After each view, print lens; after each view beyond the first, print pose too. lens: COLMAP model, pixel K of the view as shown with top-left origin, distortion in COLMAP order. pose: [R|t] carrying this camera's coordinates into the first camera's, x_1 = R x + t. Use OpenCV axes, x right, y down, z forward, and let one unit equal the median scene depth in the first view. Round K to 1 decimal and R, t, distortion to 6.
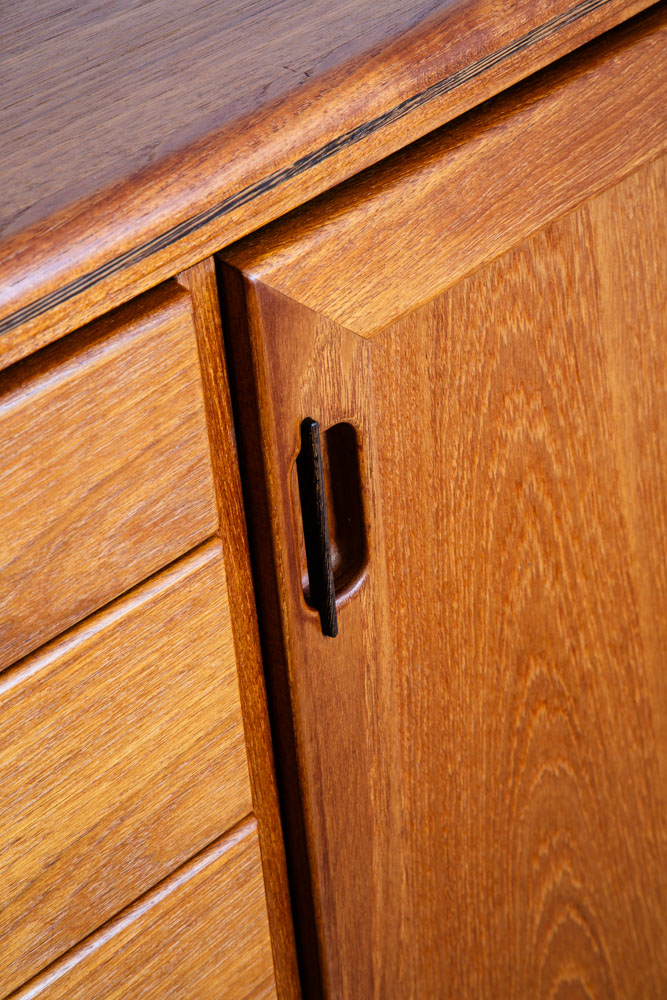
lens RADIAL K [[2468.9, 0, 334.6], [0, 2468.9, 499.5], [0, 0, 1]] dist [0.035948, 0.000000]
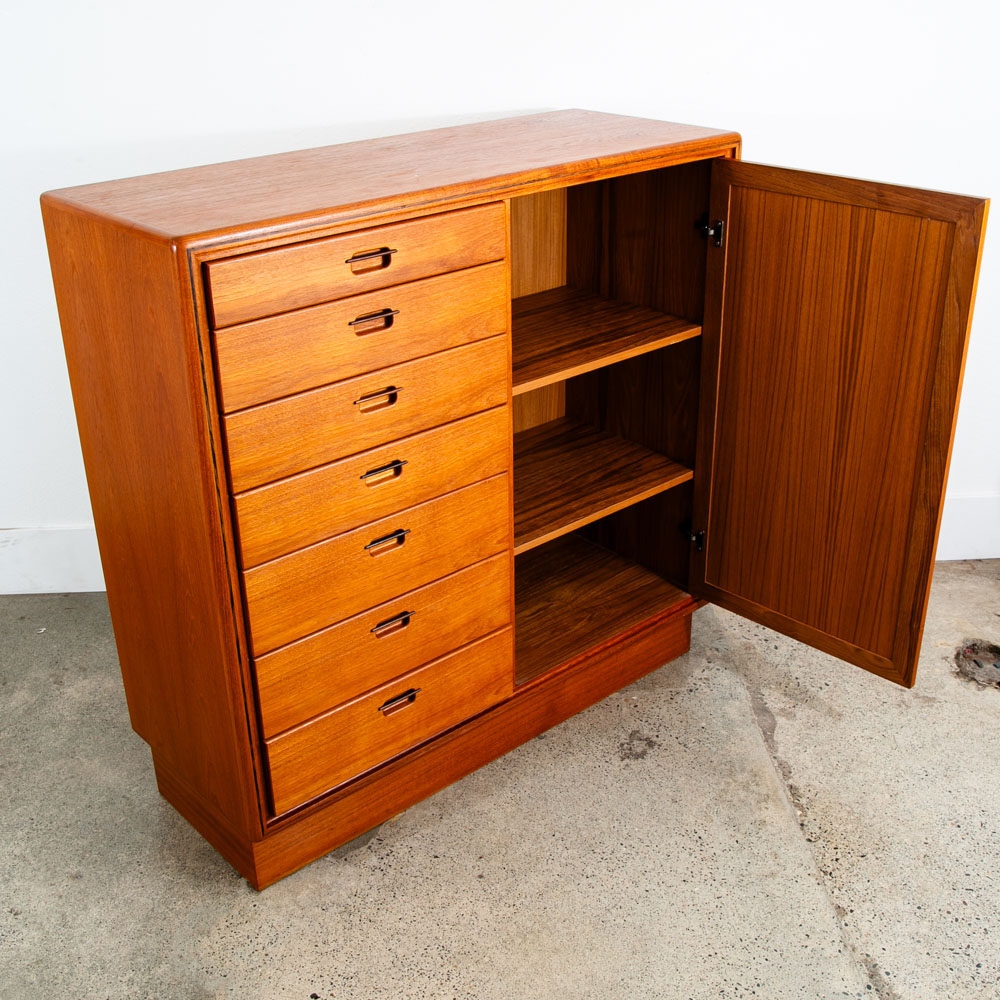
lens RADIAL K [[1264.4, 0, 486.4], [0, 1264.4, 522.6], [0, 0, 1]] dist [-0.062124, 0.000000]
pose [[0.997111, 0.071944, -0.024370, 0.012925], [-0.075076, 0.982213, -0.172107, 0.903354], [0.011554, 0.173439, 0.984777, -1.293237]]
